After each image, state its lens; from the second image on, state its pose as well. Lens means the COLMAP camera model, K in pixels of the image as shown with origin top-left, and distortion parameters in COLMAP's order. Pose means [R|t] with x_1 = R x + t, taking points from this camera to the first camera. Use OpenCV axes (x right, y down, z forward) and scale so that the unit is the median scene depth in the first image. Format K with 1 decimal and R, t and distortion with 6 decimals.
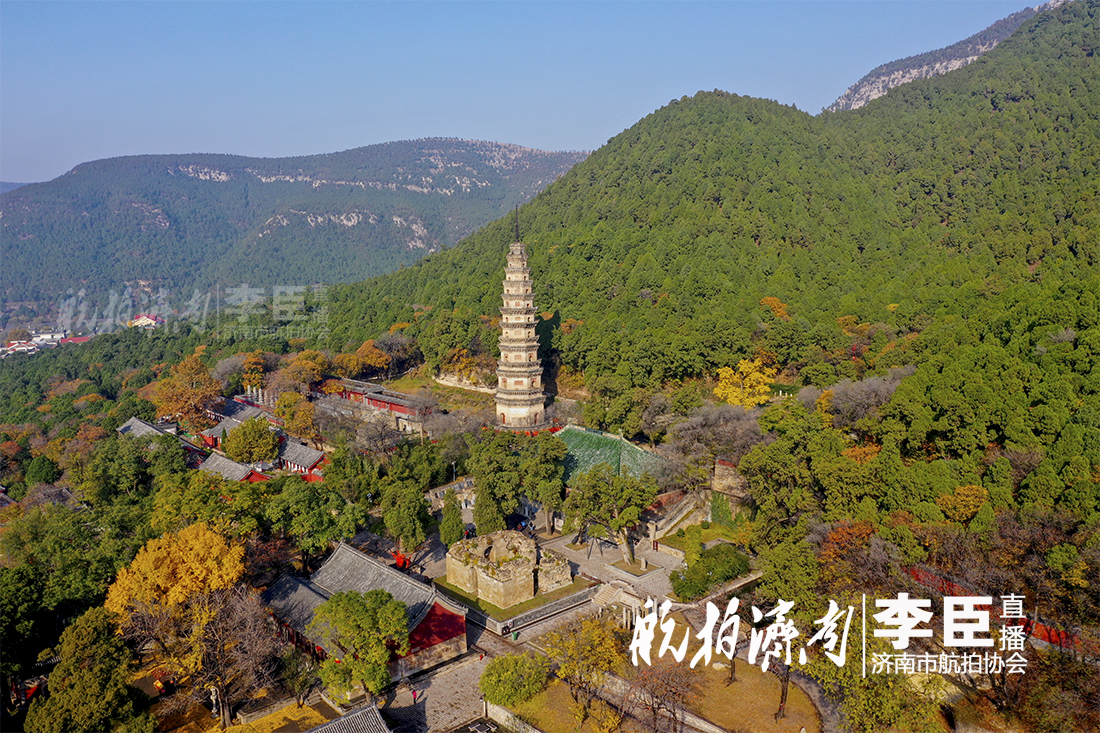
lens RADIAL K [[870.1, 0, 550.0], [0, 870.1, 366.5], [0, 0, 1]] dist [0.002254, -0.000553]
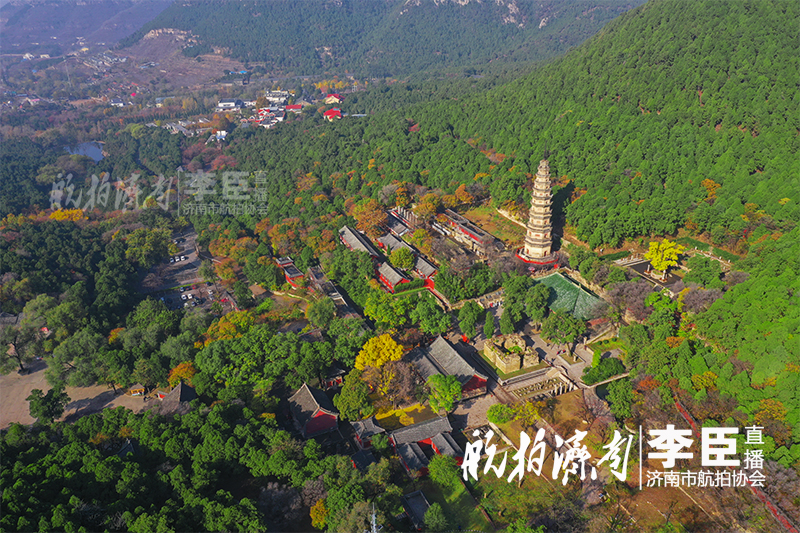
lens RADIAL K [[632.8, 0, 400.0], [0, 632.8, 266.5], [0, 0, 1]] dist [0.002254, -0.000553]
pose [[0.950344, 0.123276, -0.285745, 0.080060], [-0.037739, 0.957071, 0.287385, -0.297246], [0.308906, -0.262331, 0.914199, -0.355137]]
